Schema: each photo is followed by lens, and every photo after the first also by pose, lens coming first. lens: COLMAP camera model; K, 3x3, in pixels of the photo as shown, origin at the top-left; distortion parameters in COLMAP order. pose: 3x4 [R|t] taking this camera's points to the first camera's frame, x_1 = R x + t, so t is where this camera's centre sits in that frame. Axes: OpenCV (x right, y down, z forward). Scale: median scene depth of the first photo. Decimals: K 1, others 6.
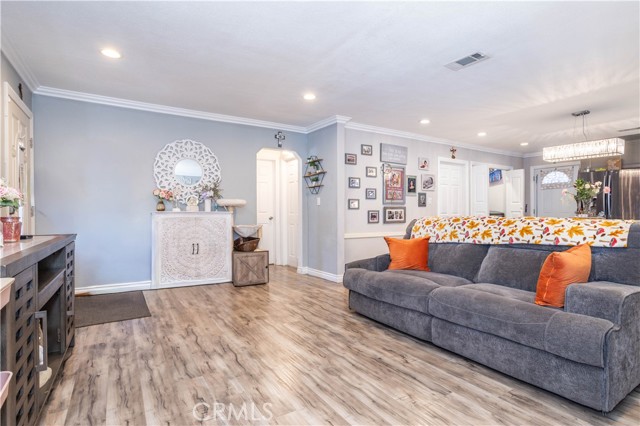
lens RADIAL K [[331.9, 0, 314.7], [0, 331.9, 213.8], [0, 0, 1]] dist [-0.032260, 0.018840]
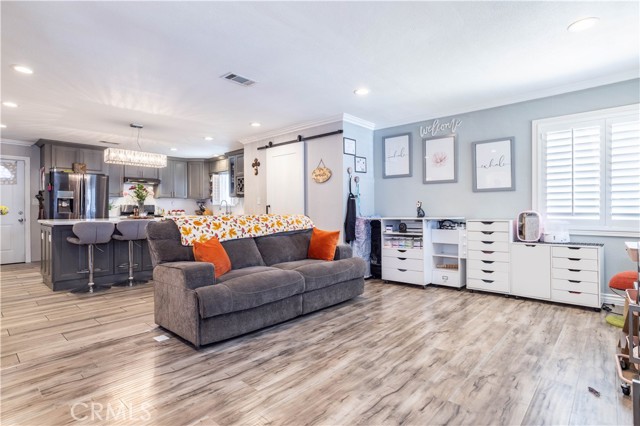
lens RADIAL K [[331.9, 0, 325.1], [0, 331.9, 208.9], [0, 0, 1]] dist [-0.032260, 0.018840]
pose [[-0.300527, 0.008428, 0.953736, -0.870358], [0.008824, 0.999943, -0.006055, -0.004841], [-0.953732, 0.006596, -0.300584, 1.271304]]
